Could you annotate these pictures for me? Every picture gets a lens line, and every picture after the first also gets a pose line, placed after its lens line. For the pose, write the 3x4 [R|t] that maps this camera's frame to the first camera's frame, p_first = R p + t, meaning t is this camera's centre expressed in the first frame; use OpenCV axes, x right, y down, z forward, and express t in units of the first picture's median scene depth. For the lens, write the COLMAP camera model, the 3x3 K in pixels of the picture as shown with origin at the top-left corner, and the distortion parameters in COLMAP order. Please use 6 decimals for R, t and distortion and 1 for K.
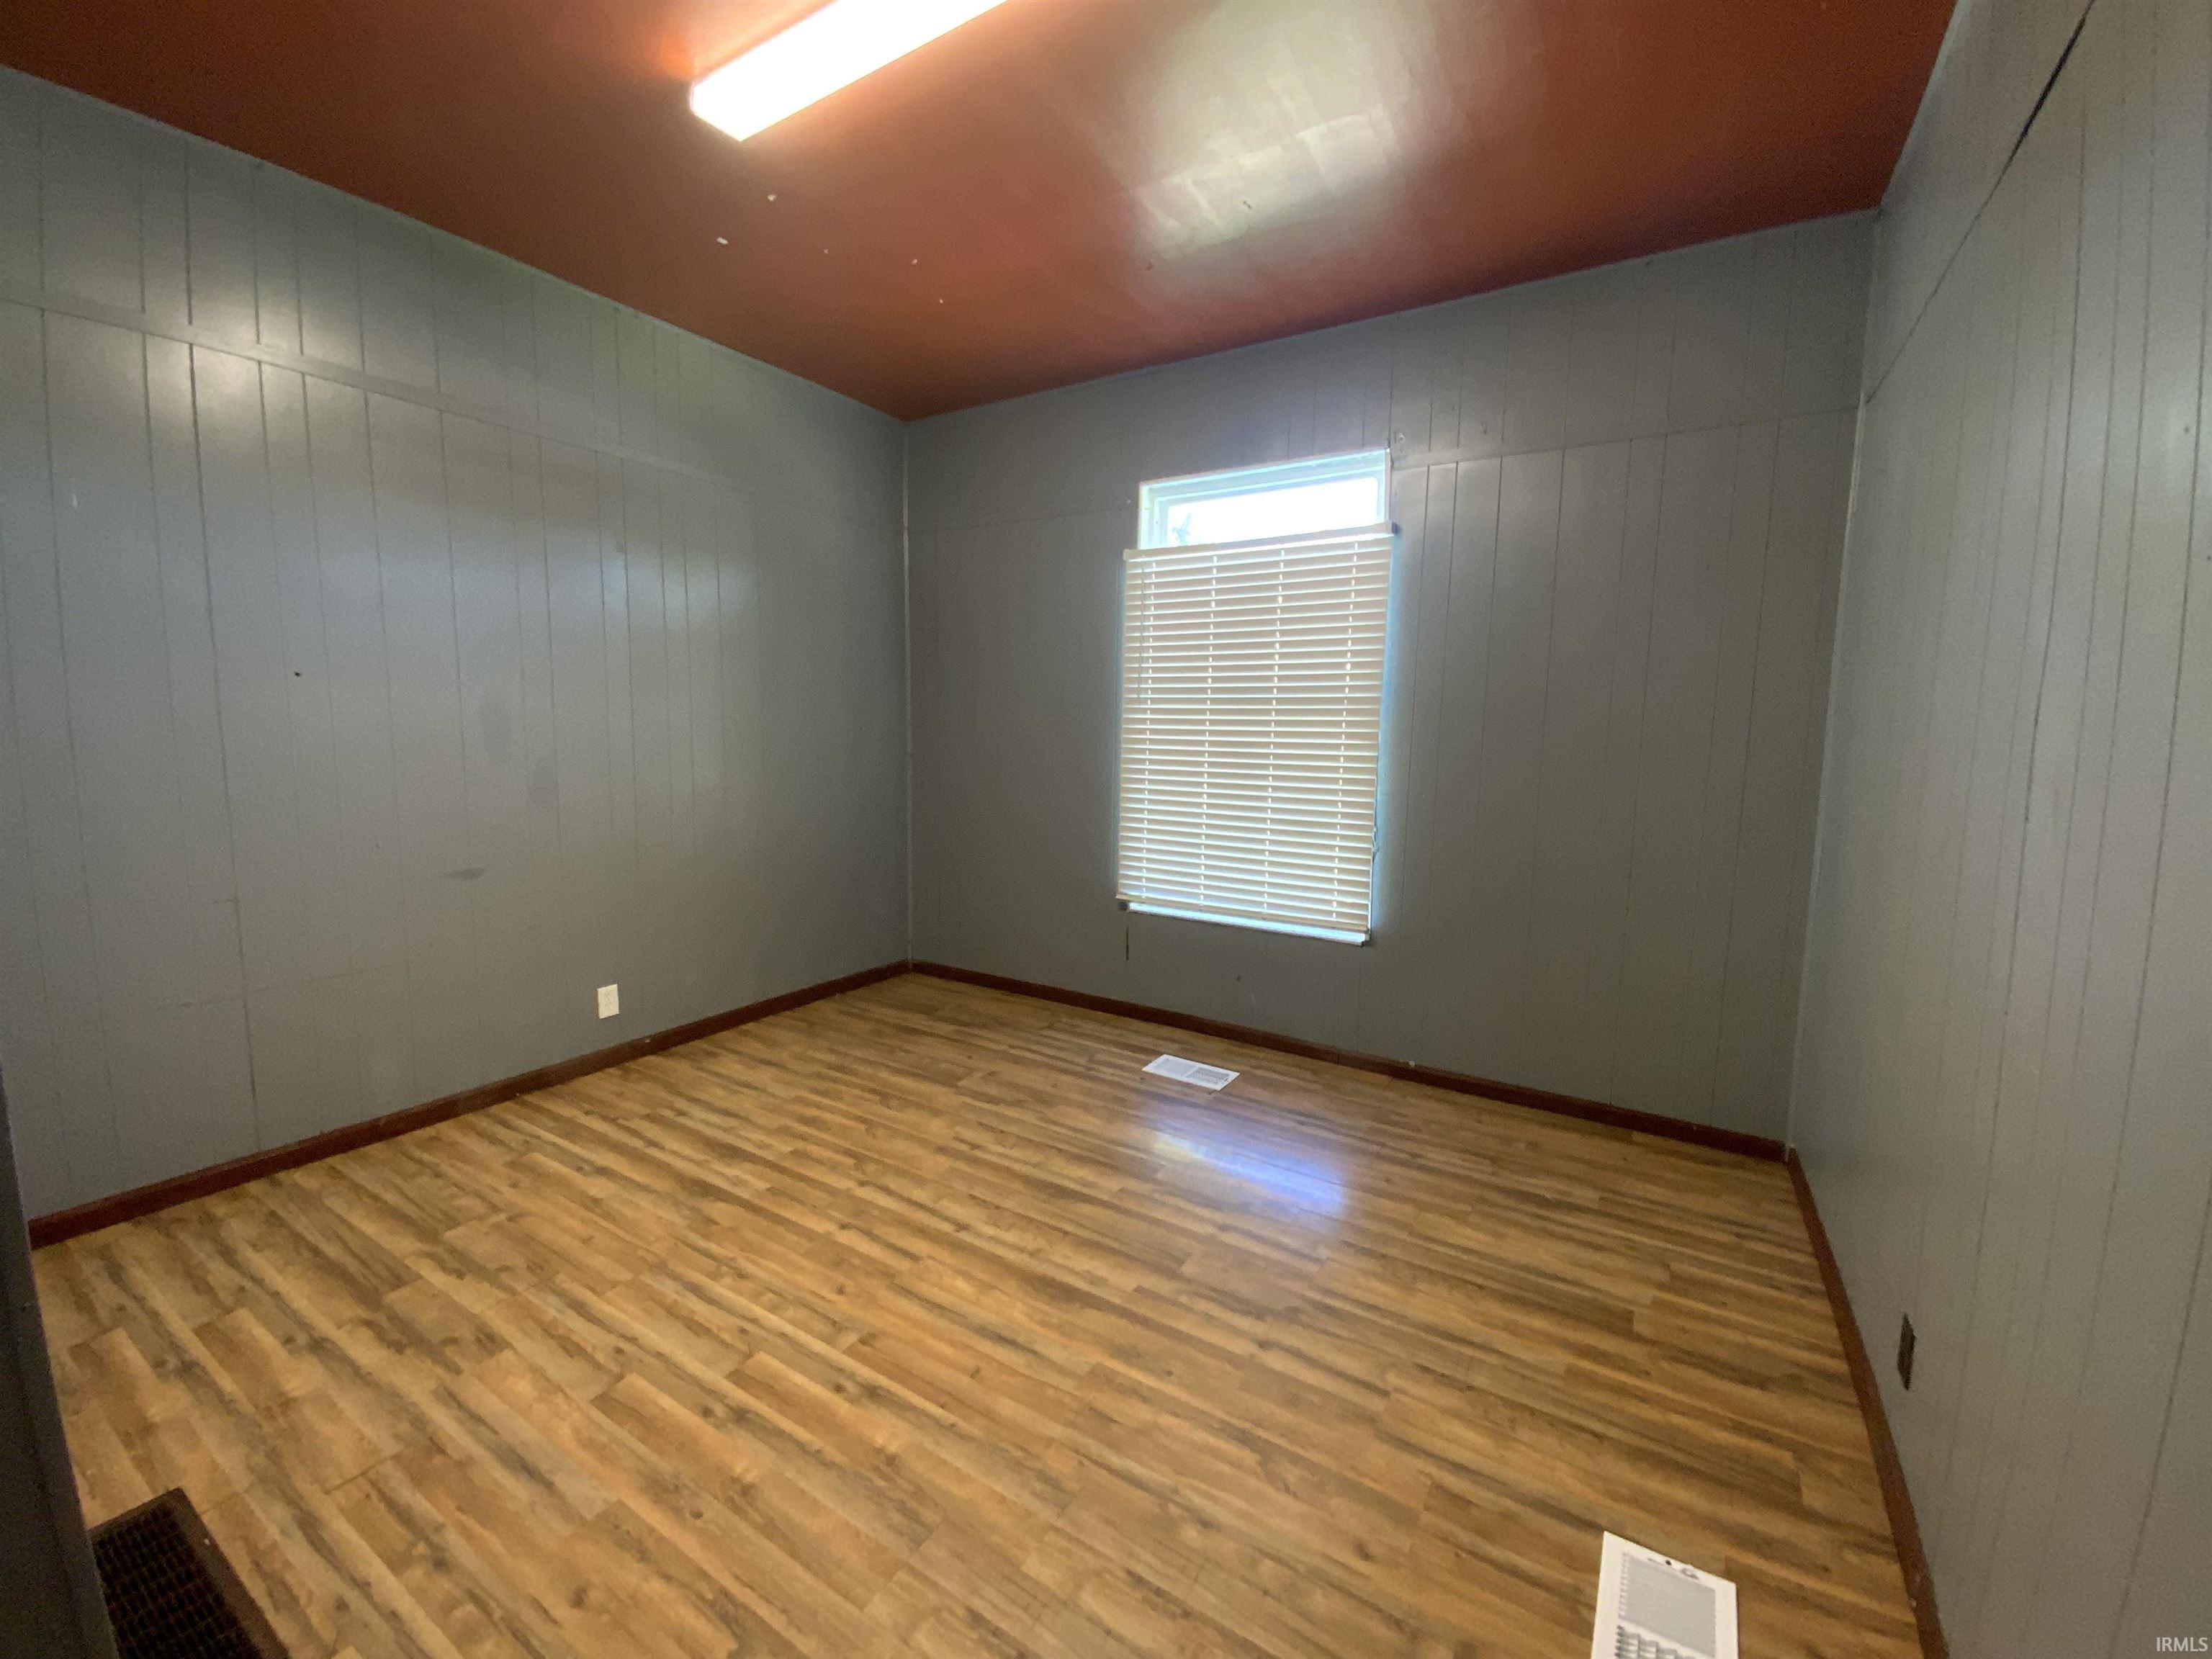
lens RADIAL K [[891.9, 0, 1106.0], [0, 891.9, 829.5], [0, 0, 1]] dist [-0.000909, -0.009851]
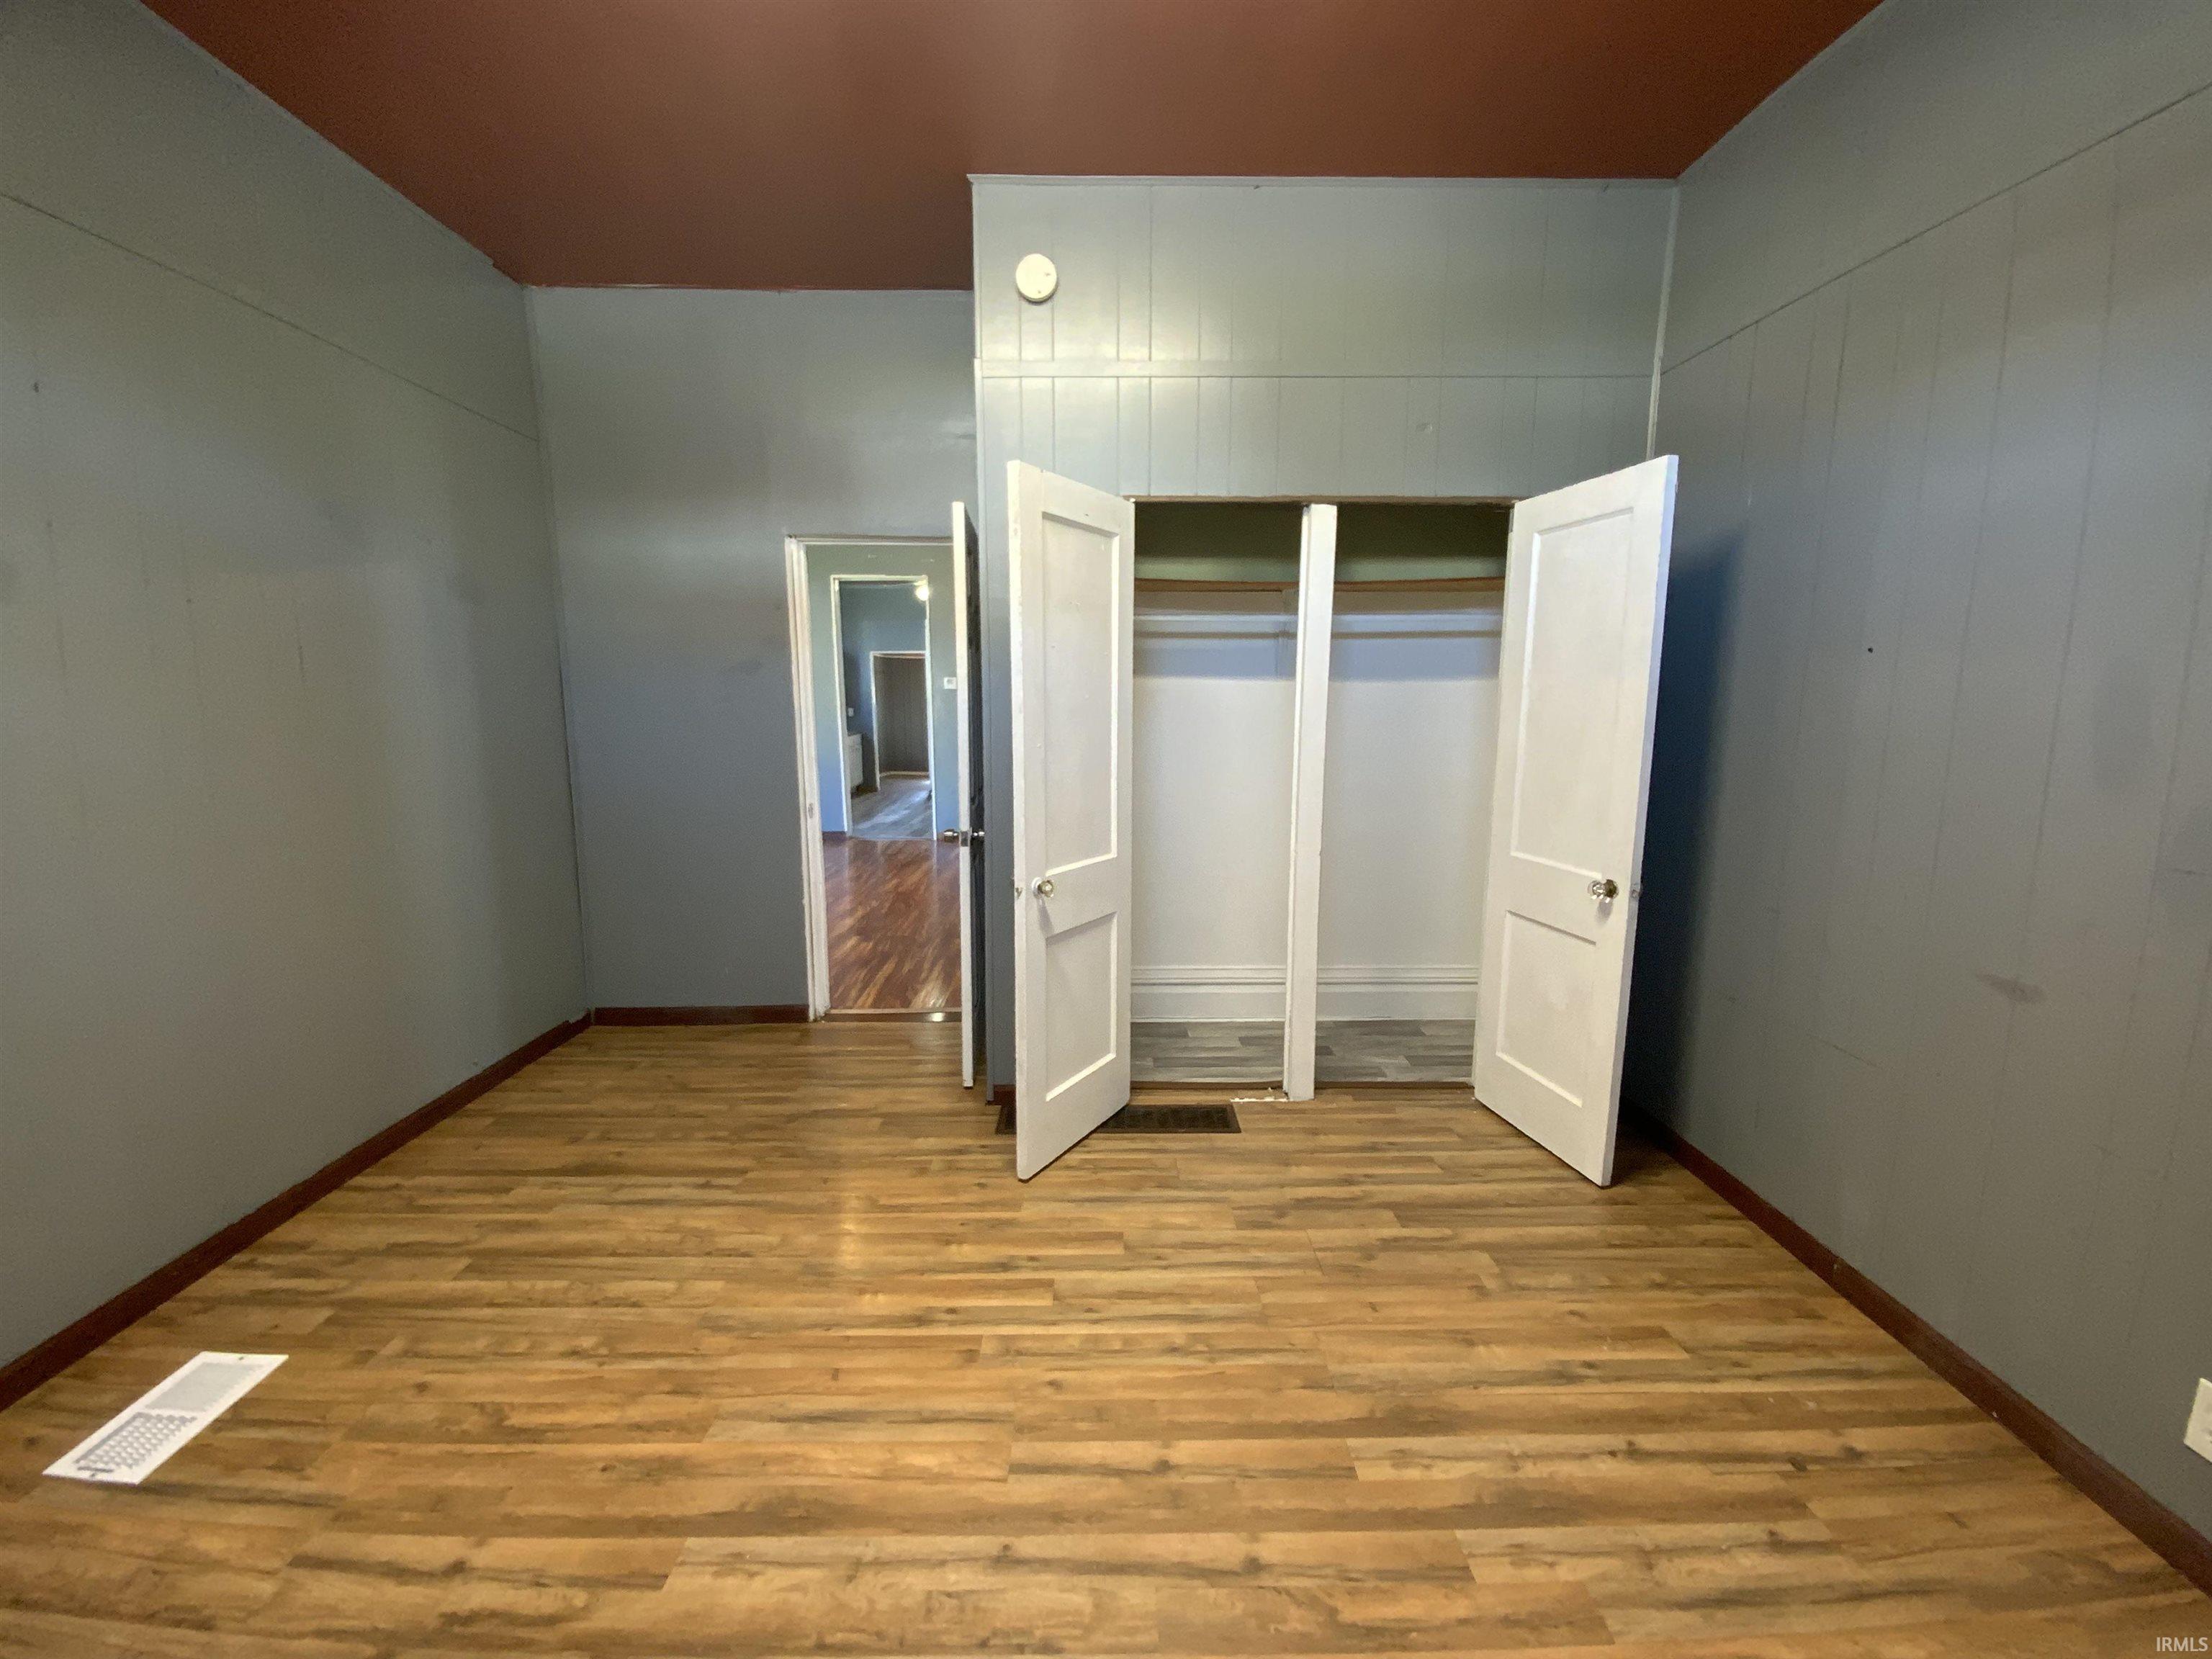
lens RADIAL K [[891.9, 0, 1106.0], [0, 891.9, 829.5], [0, 0, 1]] dist [-0.000909, -0.009851]
pose [[-0.844496, 0.056649, -0.532557, 0.075463], [-0.084962, 0.967627, 0.237655, -0.186902], [0.528779, 0.245946, -0.812344, 1.606202]]
